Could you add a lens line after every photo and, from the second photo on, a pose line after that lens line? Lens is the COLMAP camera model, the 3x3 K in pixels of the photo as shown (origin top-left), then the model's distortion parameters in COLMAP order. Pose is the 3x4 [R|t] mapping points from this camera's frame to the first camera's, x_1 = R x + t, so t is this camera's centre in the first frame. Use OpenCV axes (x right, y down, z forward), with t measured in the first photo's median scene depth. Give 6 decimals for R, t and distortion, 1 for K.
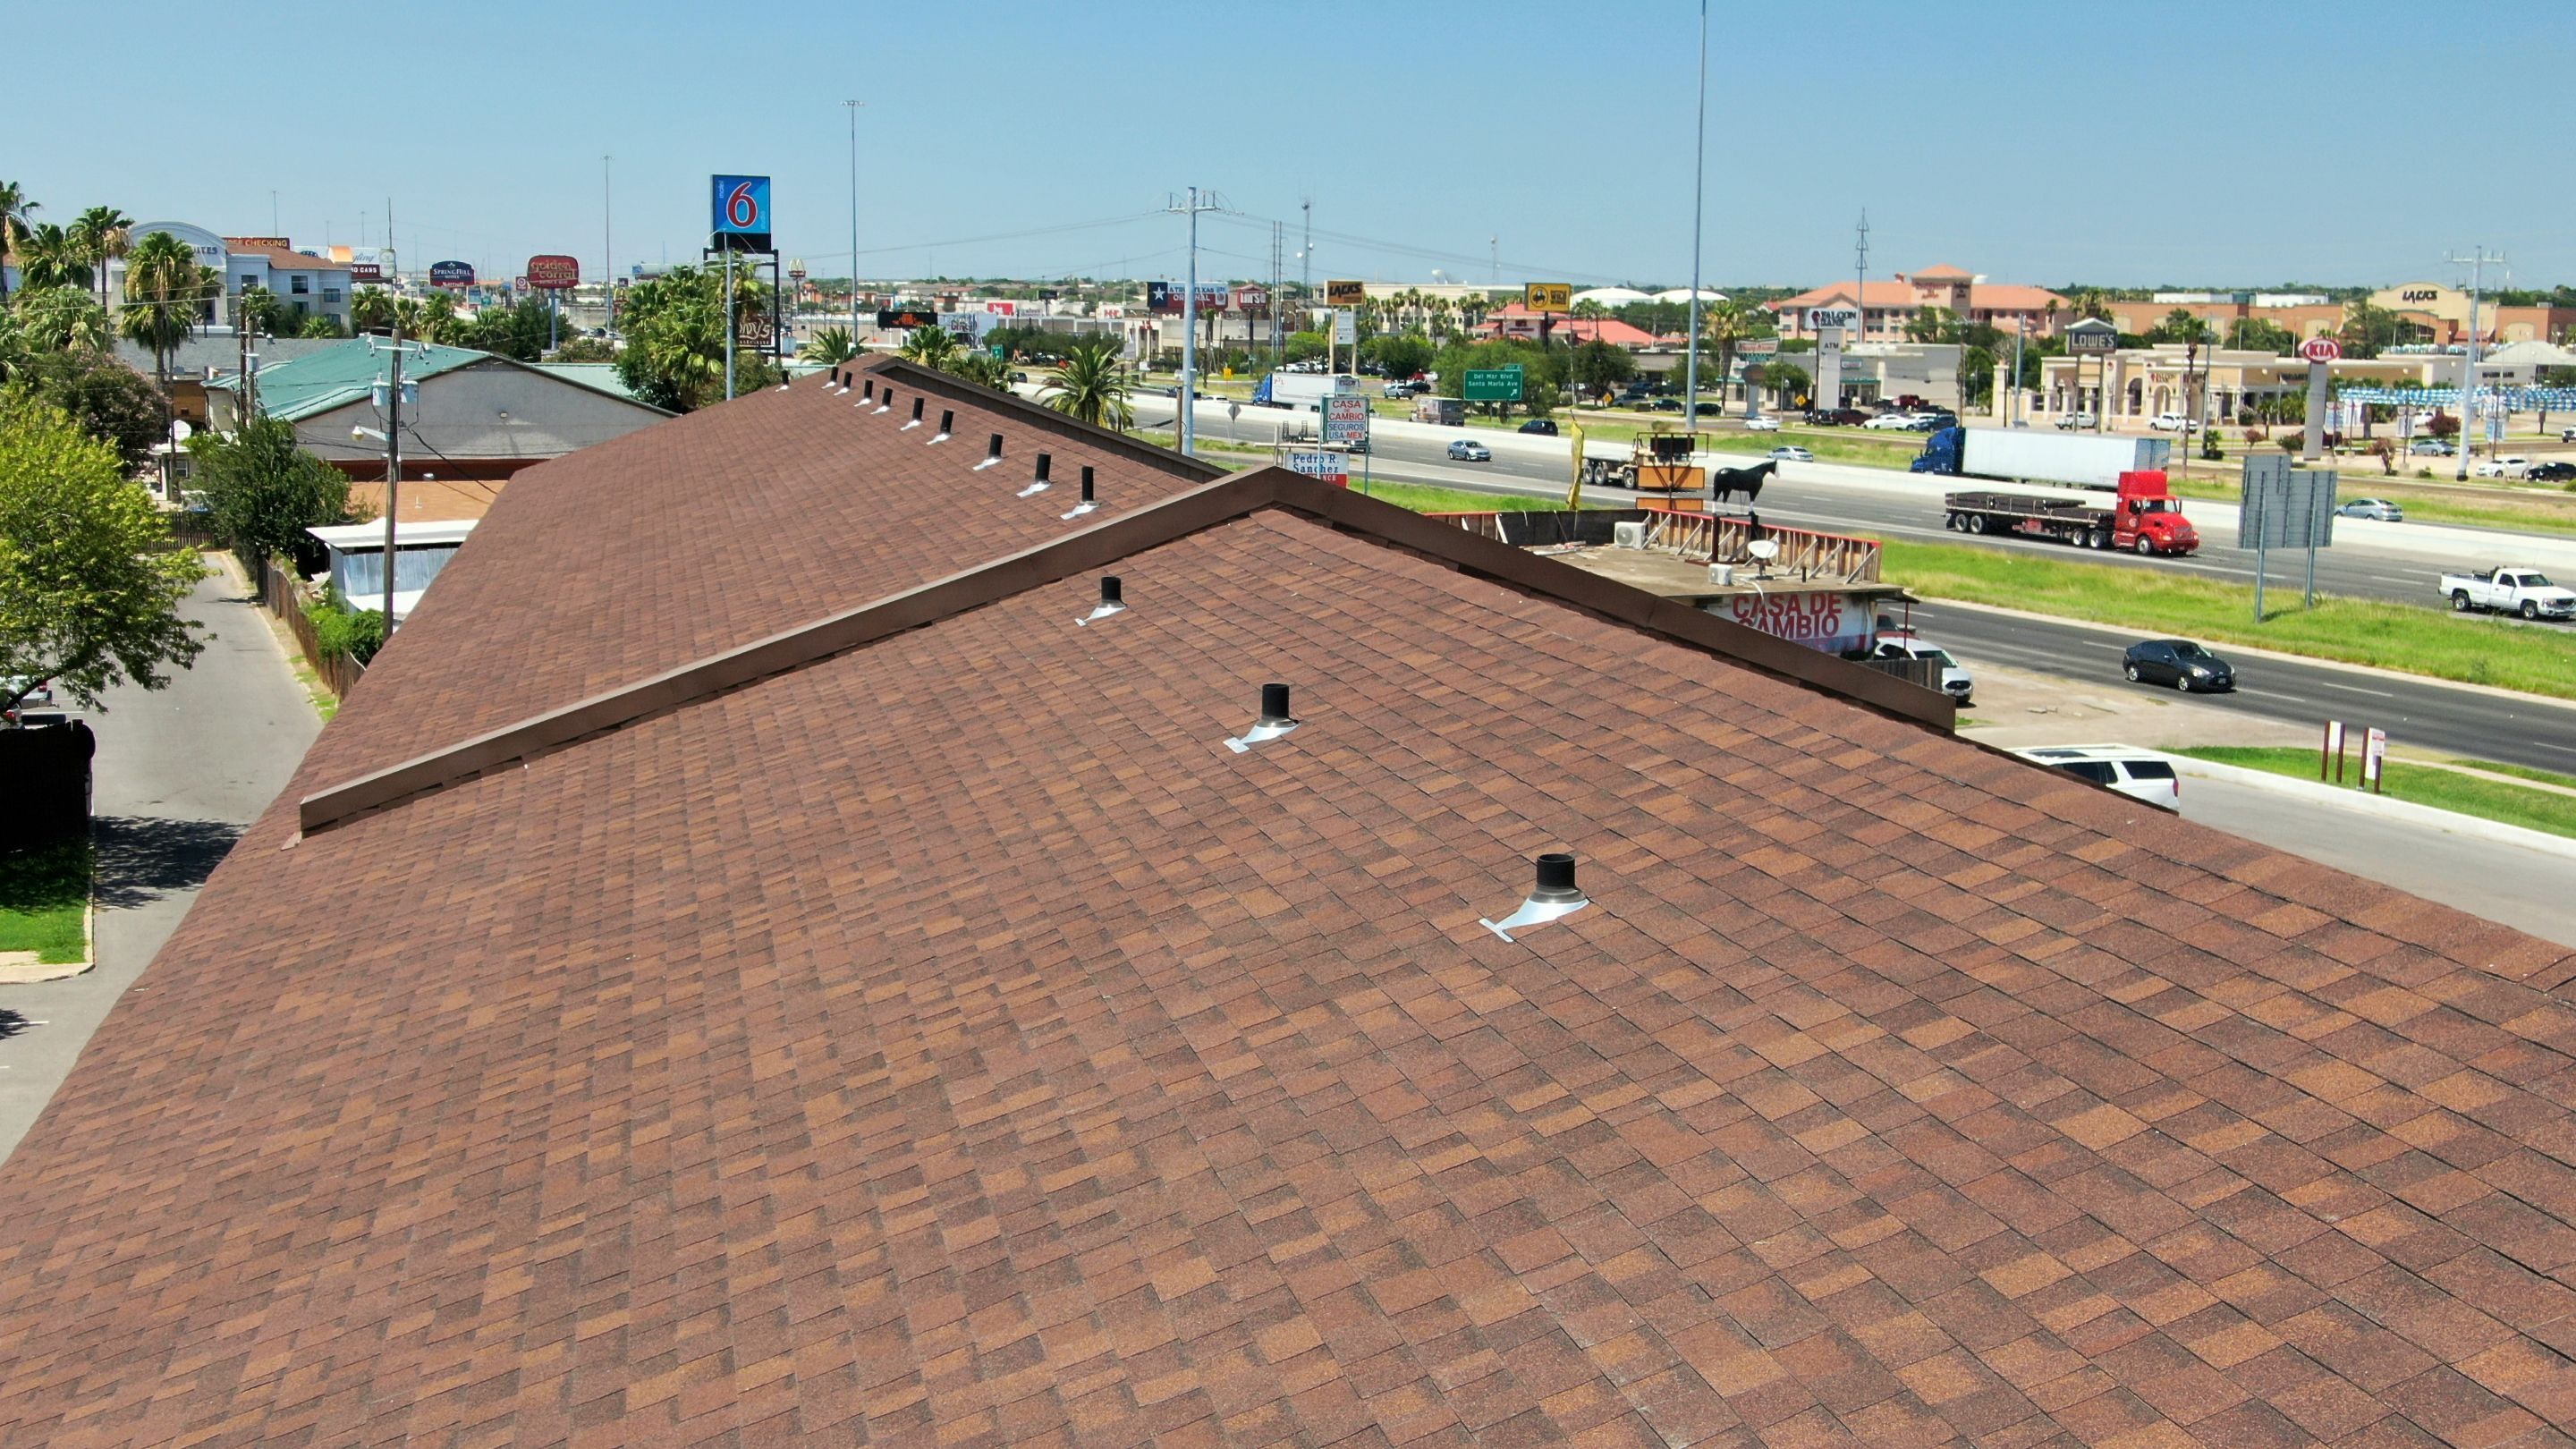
lens RADIAL K [[2865.0, 0, 1288.0], [0, 2865.0, 724.5], [0, 0, 1]] dist [0.080987, -0.271712]
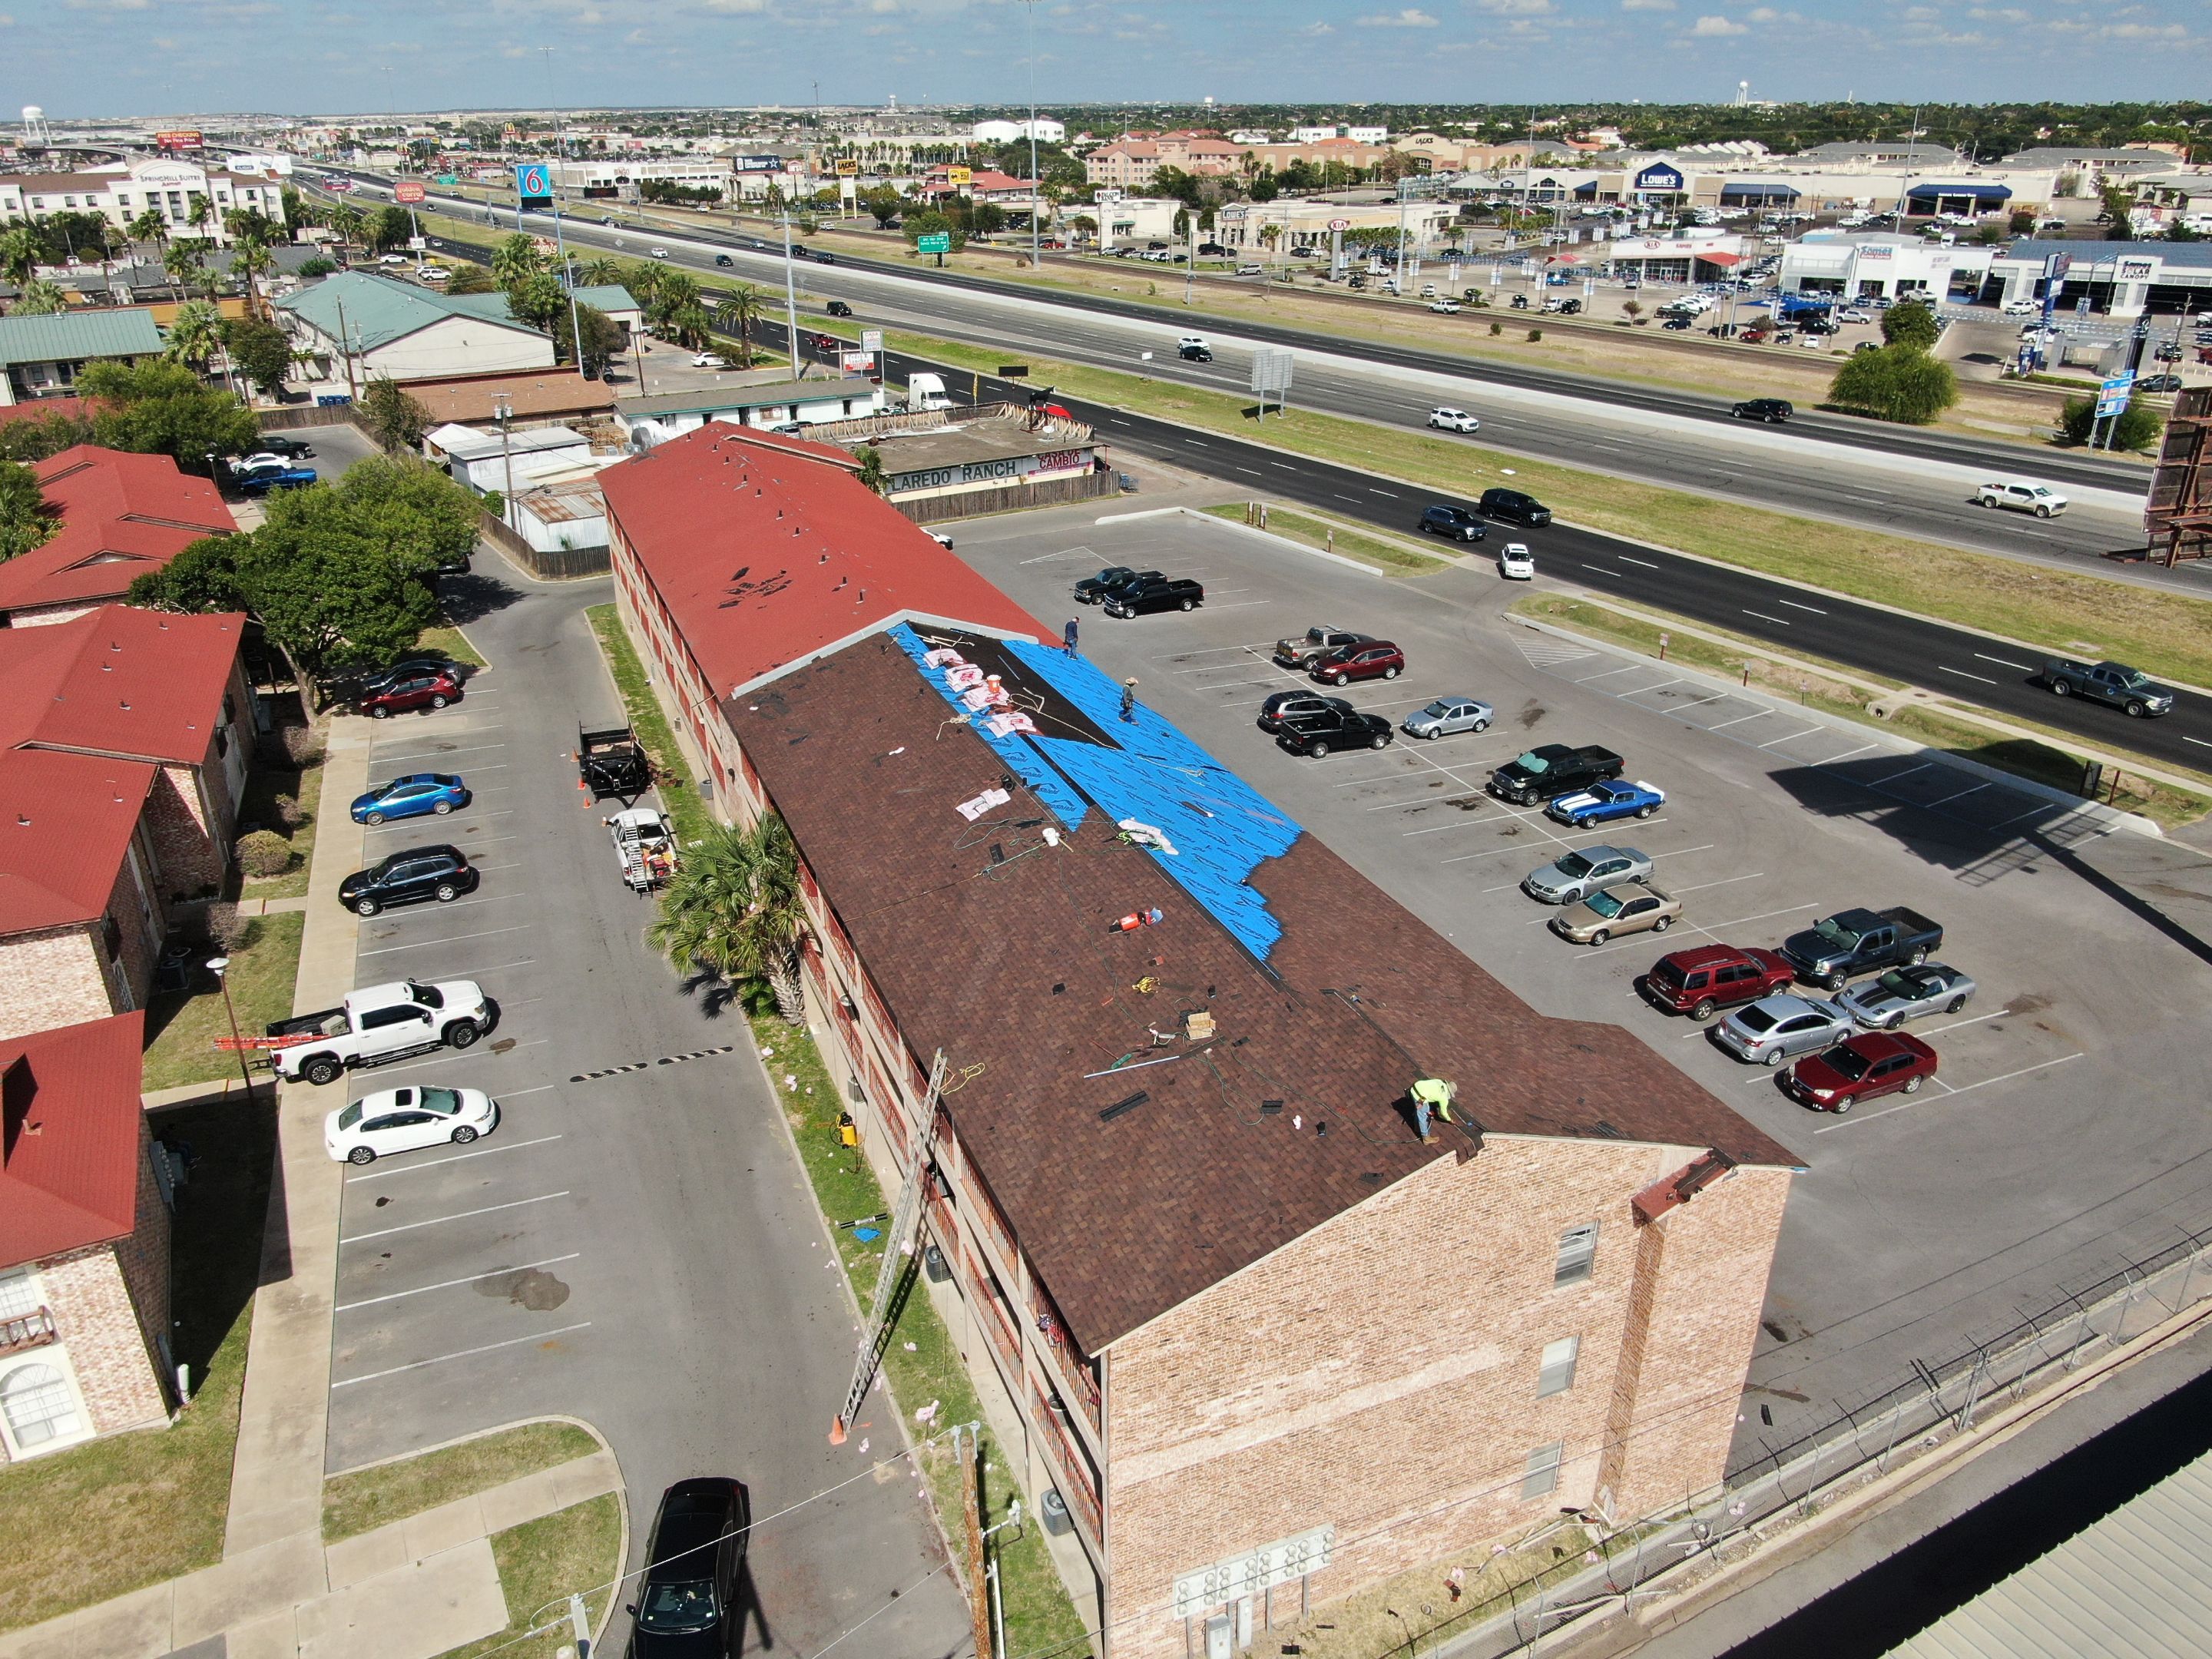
lens RADIAL K [[1589.2, 0, 1098.0], [0, 1589.2, 829.6], [0, 0, 1]] dist [-0.021359, 0.007397]
pose [[0.985700, -0.084661, 0.145698, -0.006931], [0.041089, 0.959286, 0.279432, -0.030026], [-0.163423, -0.269449, 0.949047, -0.115467]]
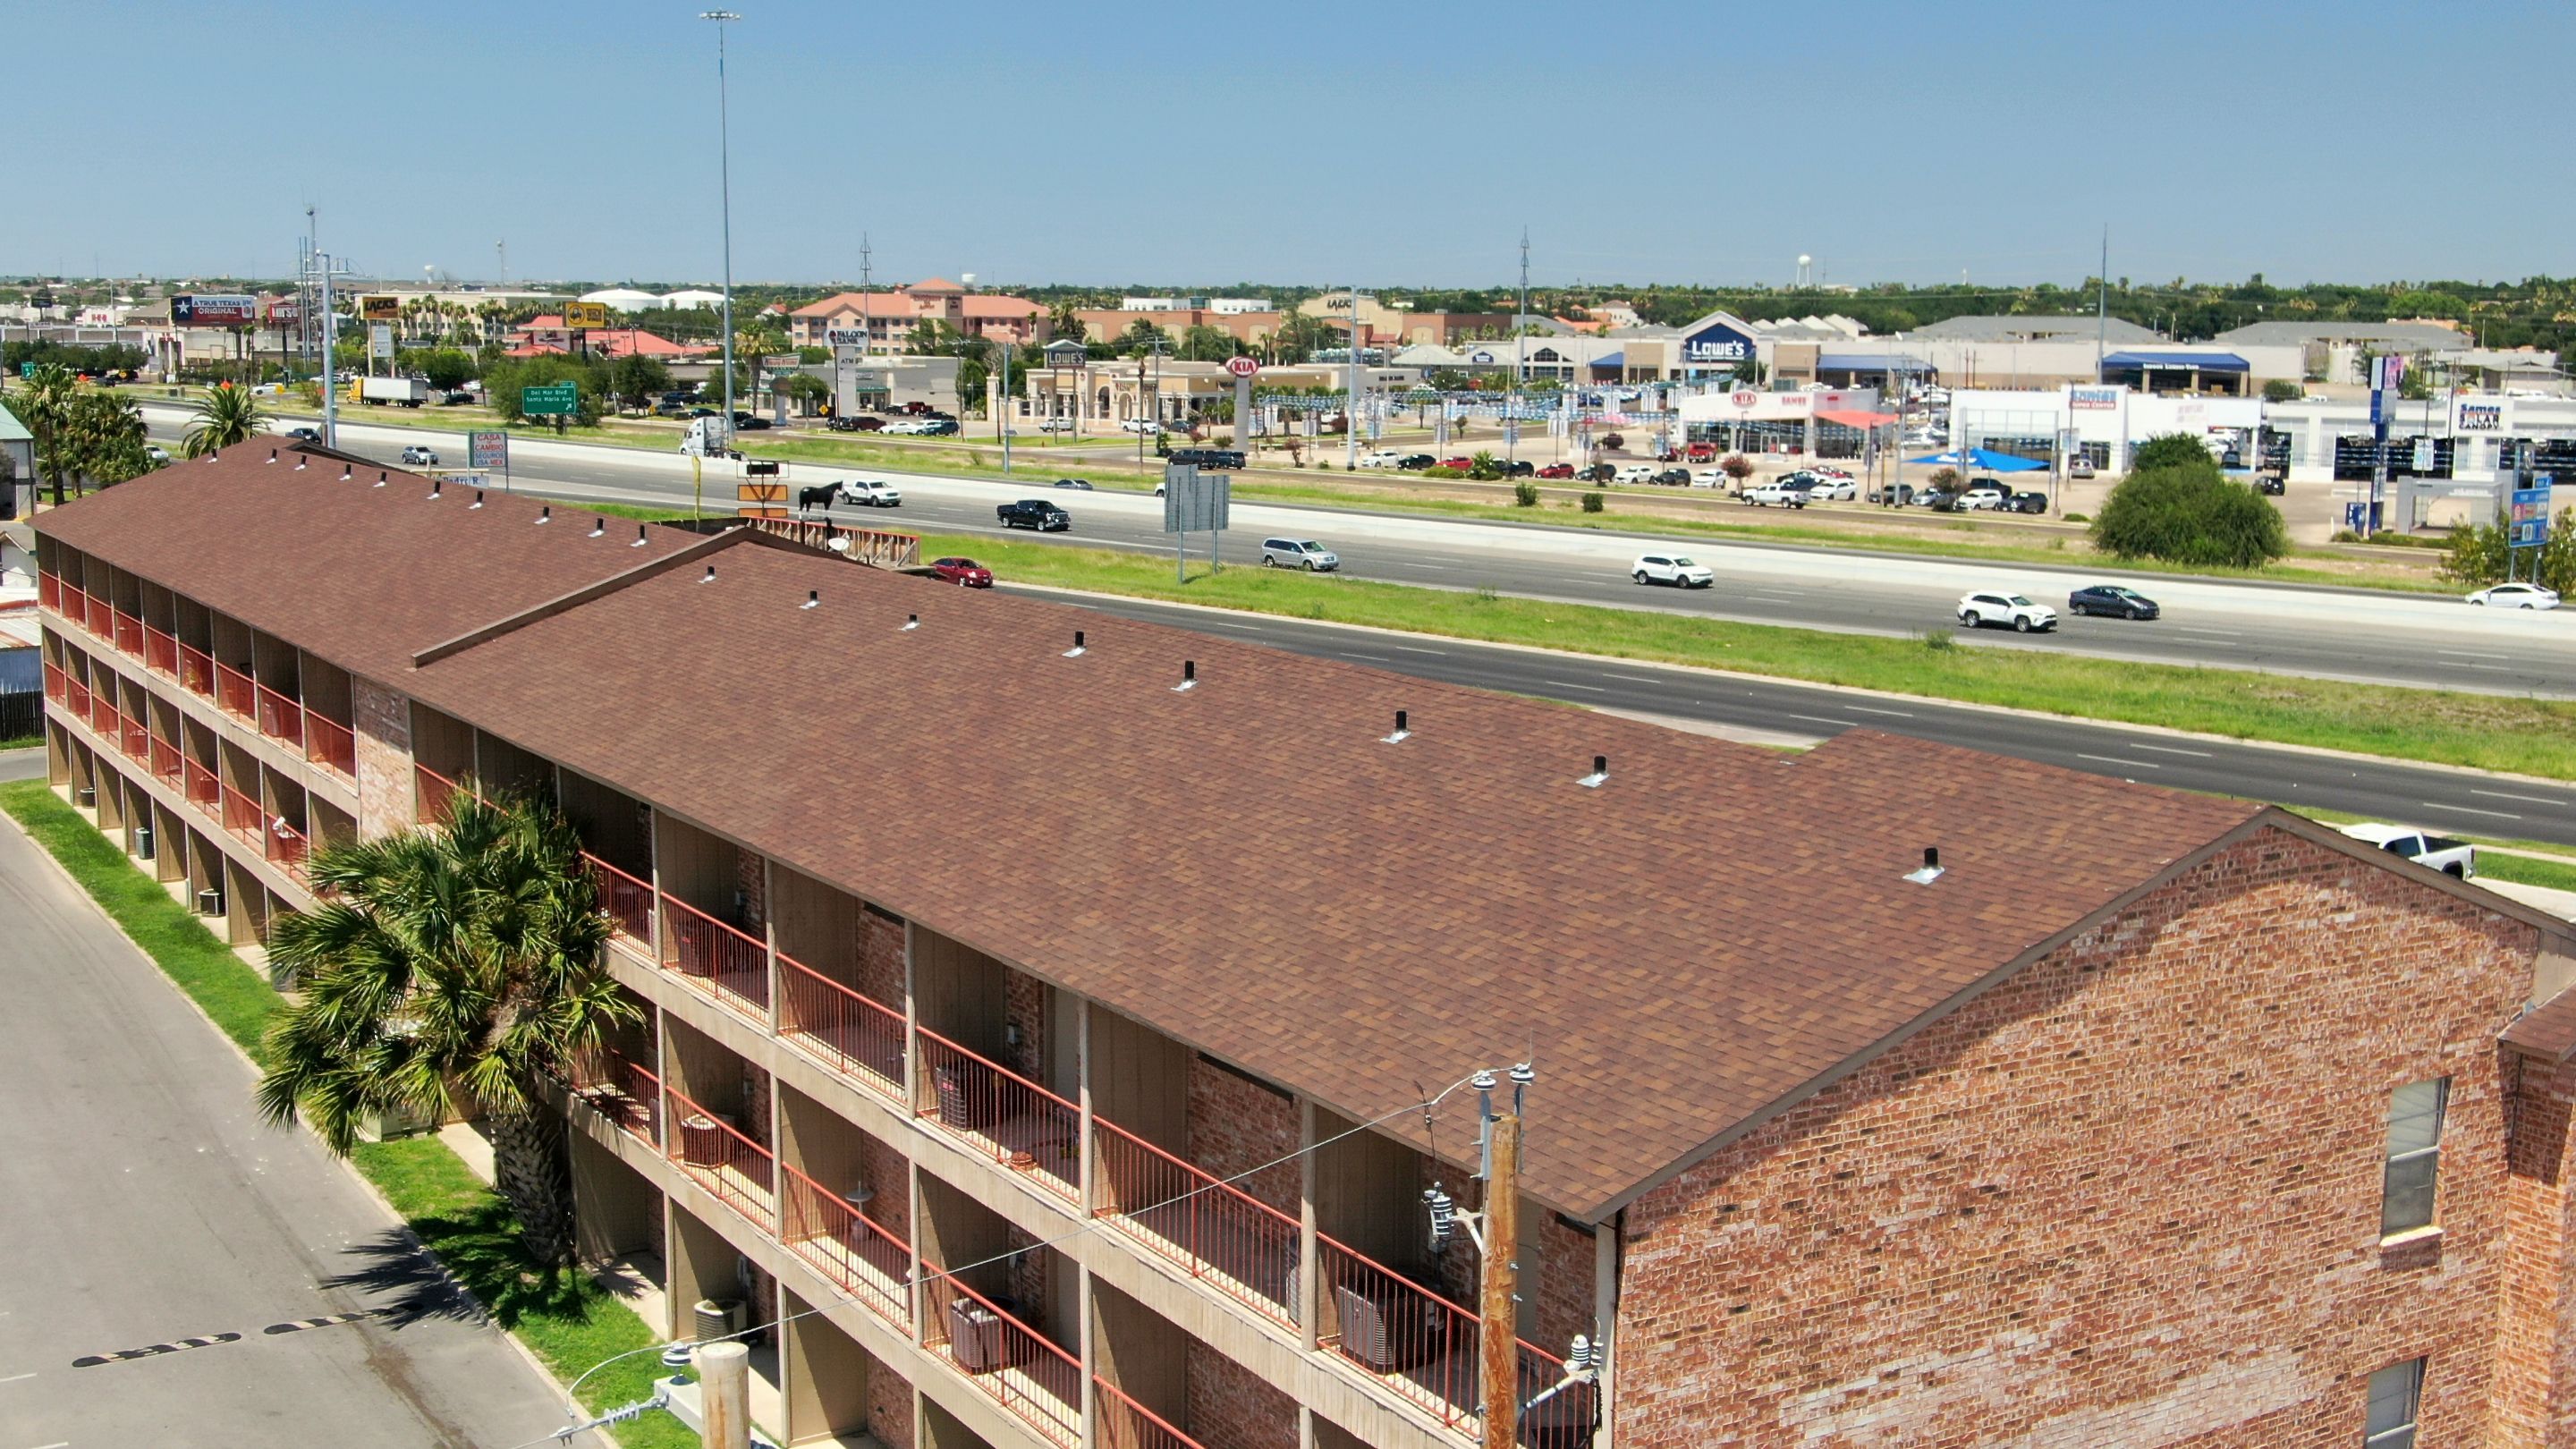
lens RADIAL K [[2795.9, 0, 1273.3], [0, 2795.9, 730.4], [0, 0, 1]] dist [0.054797, -0.196985]
pose [[0.942669, -0.053874, 0.329352, -0.025602], [0.051387, 0.998546, 0.016258, 0.005493], [-0.329749, 0.001598, 0.944067, -0.105031]]
